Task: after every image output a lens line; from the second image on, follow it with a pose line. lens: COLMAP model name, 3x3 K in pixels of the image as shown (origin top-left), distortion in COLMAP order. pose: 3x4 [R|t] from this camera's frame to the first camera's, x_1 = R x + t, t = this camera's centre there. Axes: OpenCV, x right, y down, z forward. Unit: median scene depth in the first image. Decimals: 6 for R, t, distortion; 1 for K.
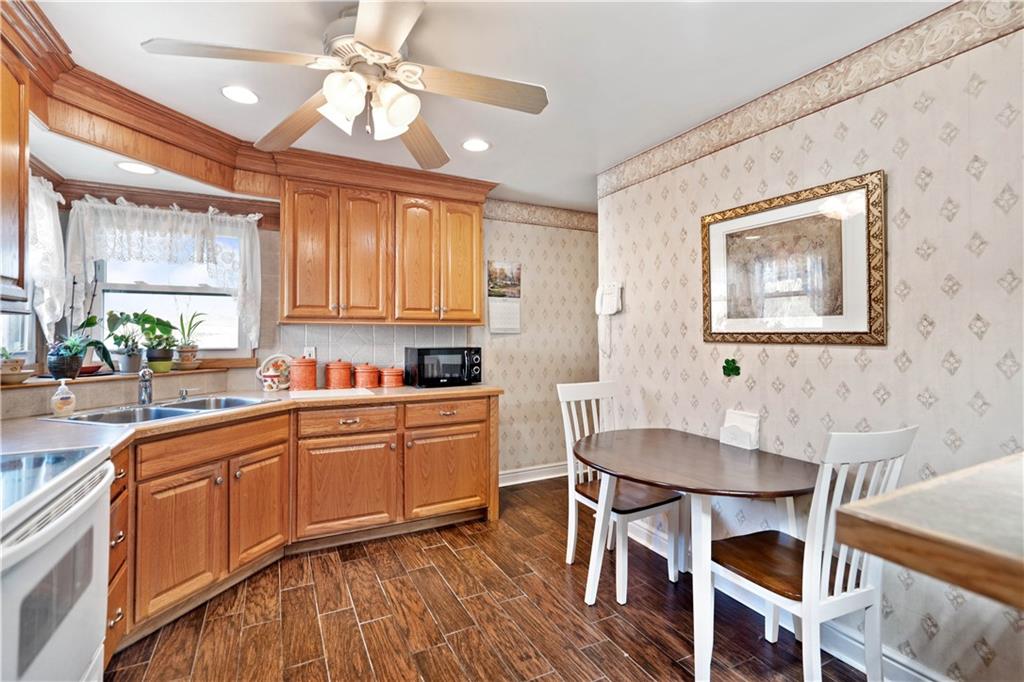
lens RADIAL K [[466.8, 0, 512.0], [0, 466.8, 341.0], [0, 0, 1]] dist [-0.000850, -0.000113]
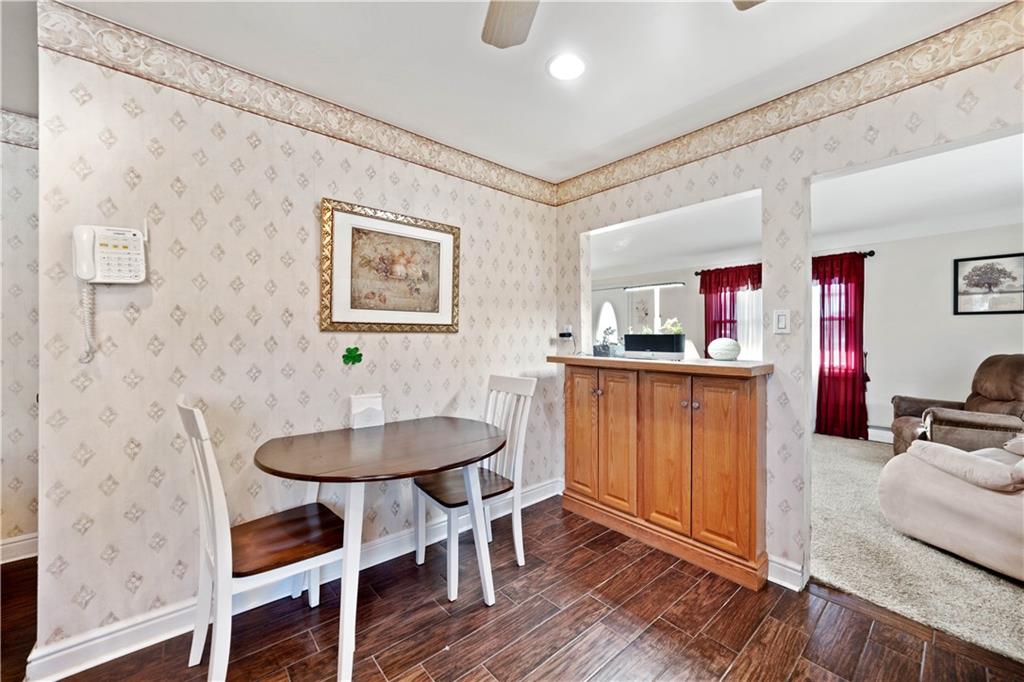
lens RADIAL K [[391.5, 0, 508.3], [0, 391.5, 333.7], [0, 0, 1]] dist [-0.030417, 0.007120]
pose [[-0.218051, -0.018034, 0.975771, -0.465059], [-0.005731, 0.999836, 0.017198, -0.009434], [-0.975920, -0.001842, -0.218119, 0.857300]]
